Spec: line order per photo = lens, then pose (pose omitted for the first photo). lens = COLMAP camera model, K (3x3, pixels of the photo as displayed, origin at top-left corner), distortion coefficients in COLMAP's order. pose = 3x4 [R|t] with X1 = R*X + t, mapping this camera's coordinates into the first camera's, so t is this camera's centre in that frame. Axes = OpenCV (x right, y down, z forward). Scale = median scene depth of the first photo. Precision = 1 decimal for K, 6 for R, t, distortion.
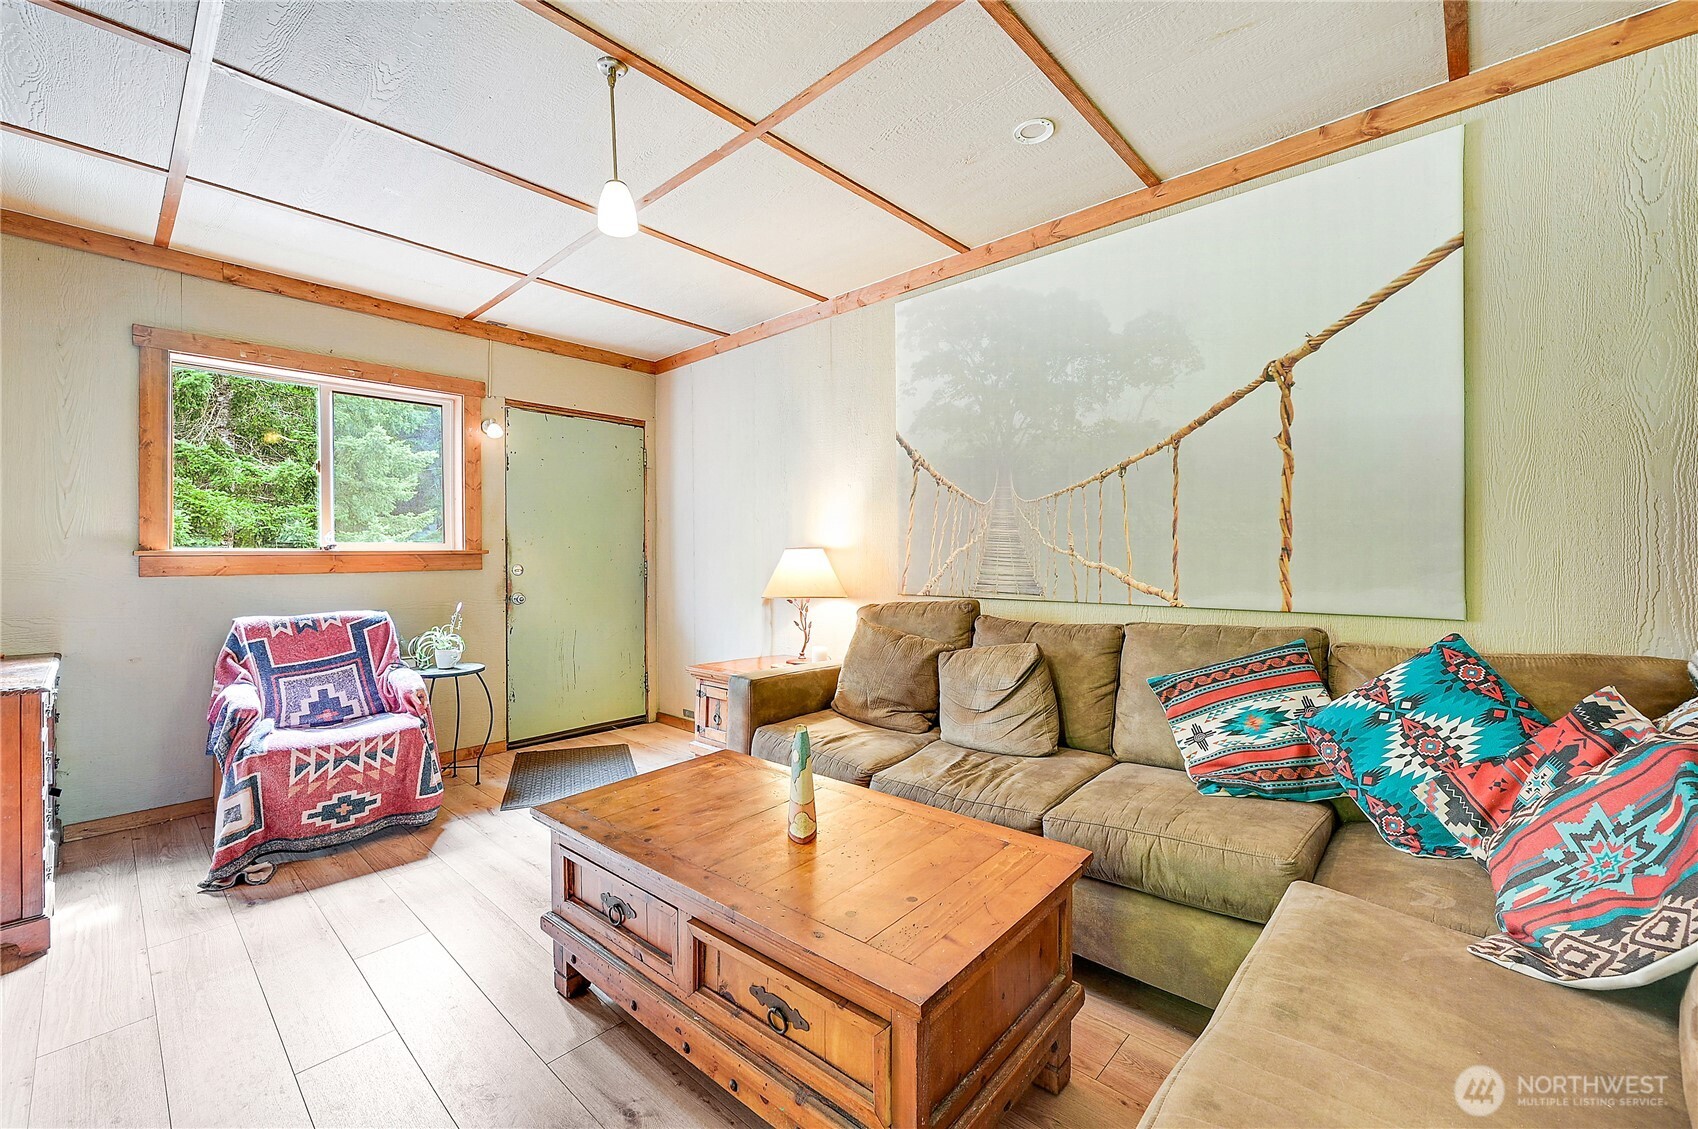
lens RADIAL K [[681.8, 0, 845.4], [0, 681.8, 555.2], [0, 0, 1]] dist [-0.003317, -0.000303]
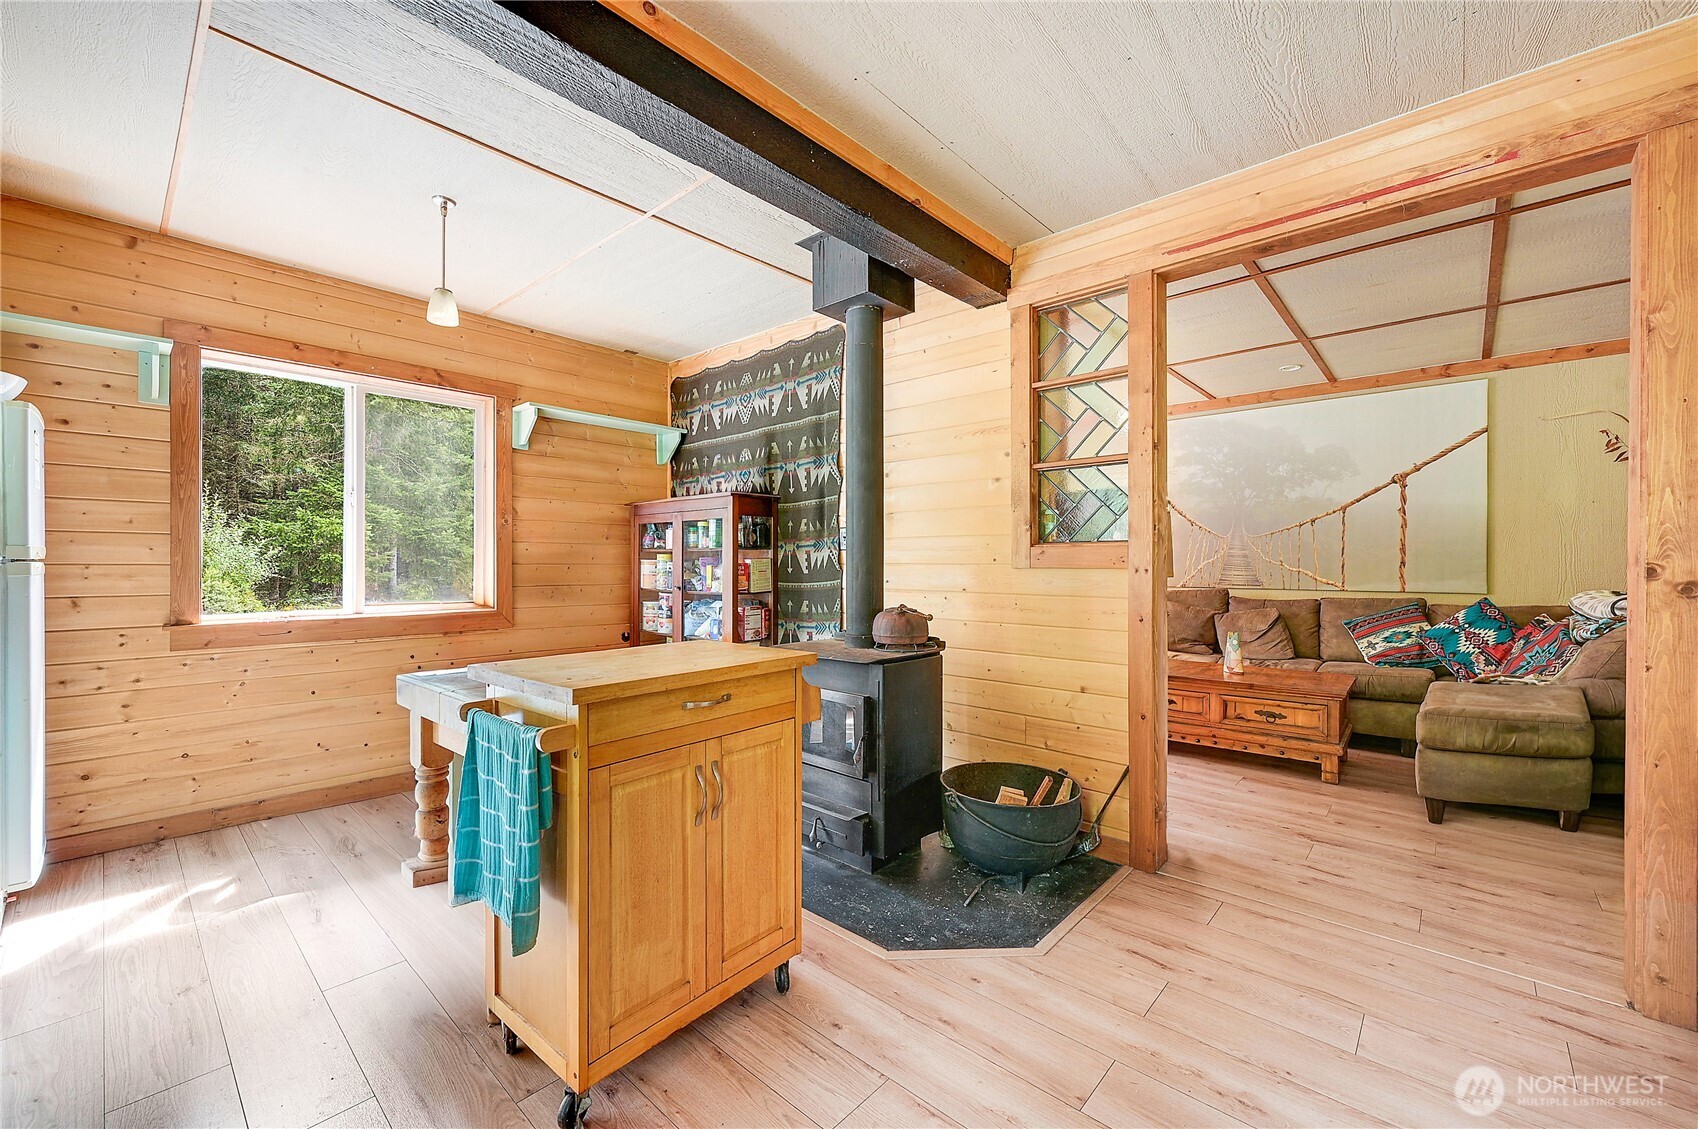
lens RADIAL K [[681.8, 0, 848.4], [0, 681.8, 565.5], [0, 0, 1]] dist [-0.003317, -0.000303]
pose [[0.999824, 0.003667, 0.018389, -1.191679], [-0.003712, 0.999990, 0.002405, 0.001895], [-0.018380, -0.002473, 0.999828, -1.161666]]
